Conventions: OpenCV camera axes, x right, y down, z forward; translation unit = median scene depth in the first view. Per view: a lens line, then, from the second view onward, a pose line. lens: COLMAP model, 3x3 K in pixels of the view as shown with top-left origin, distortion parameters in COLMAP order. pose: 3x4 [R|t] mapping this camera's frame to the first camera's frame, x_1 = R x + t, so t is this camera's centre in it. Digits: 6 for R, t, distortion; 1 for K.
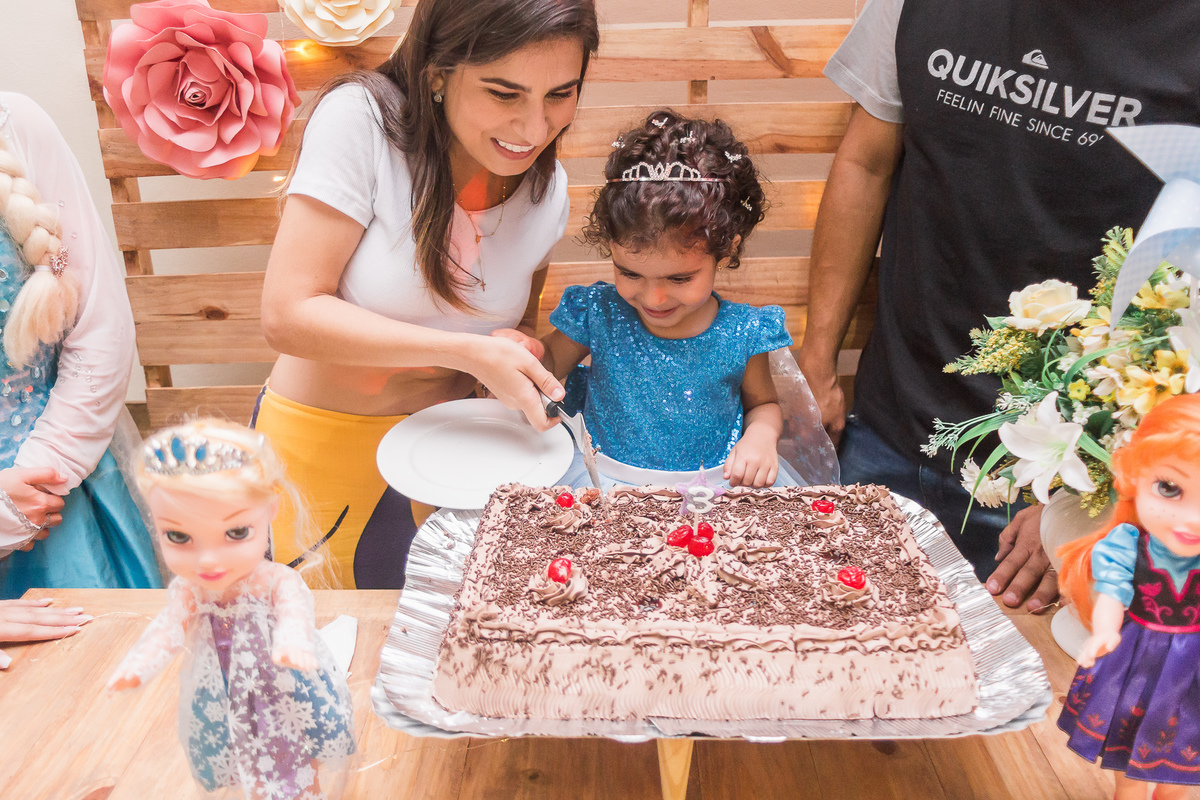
lens RADIAL K [[1079.6, 0, 566.7], [0, 1079.6, 397.1], [0, 0, 1]] dist [-0.120887, 0.117432]
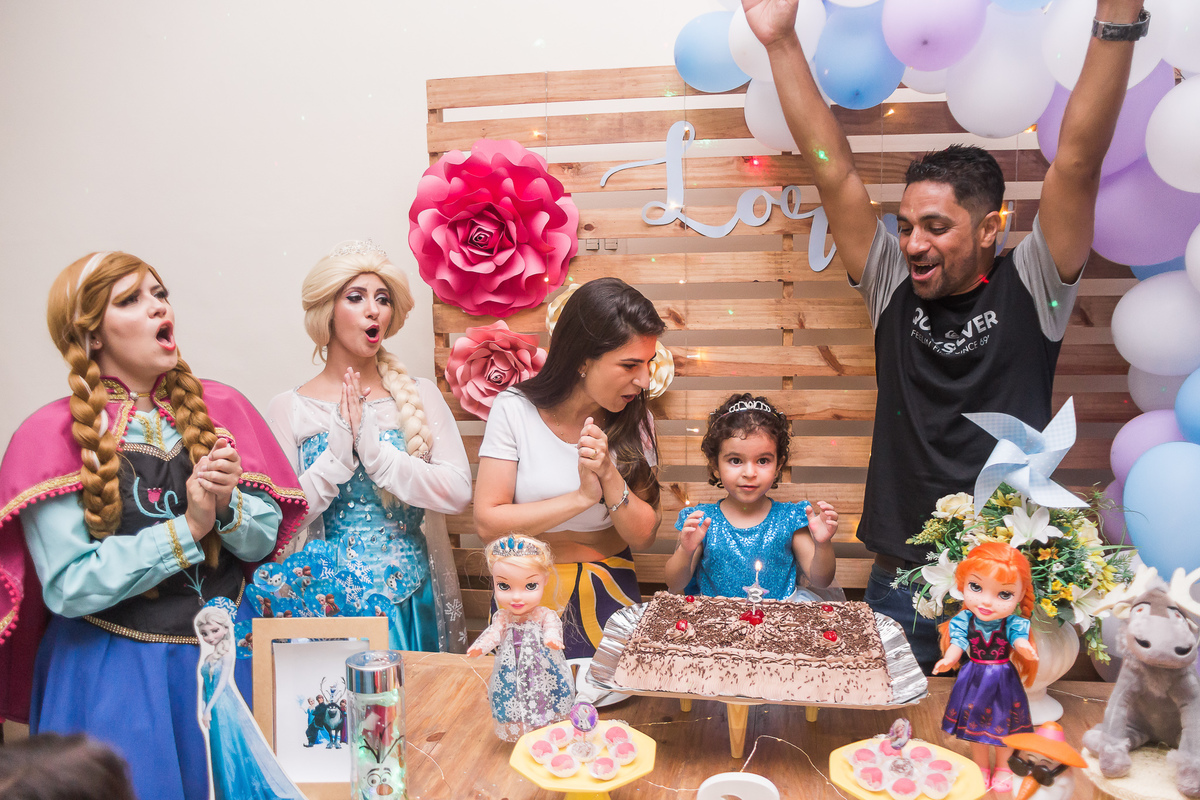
lens RADIAL K [[969.0, 0, 600.0], [0, 969.0, 400.0], [0, 0, 1]] dist [-0.123731, 0.100680]
pose [[0.988475, 0.026219, -0.149094, 0.098273], [-0.059322, 0.973206, -0.222151, 0.159417], [0.139274, 0.228436, 0.963545, -0.829140]]
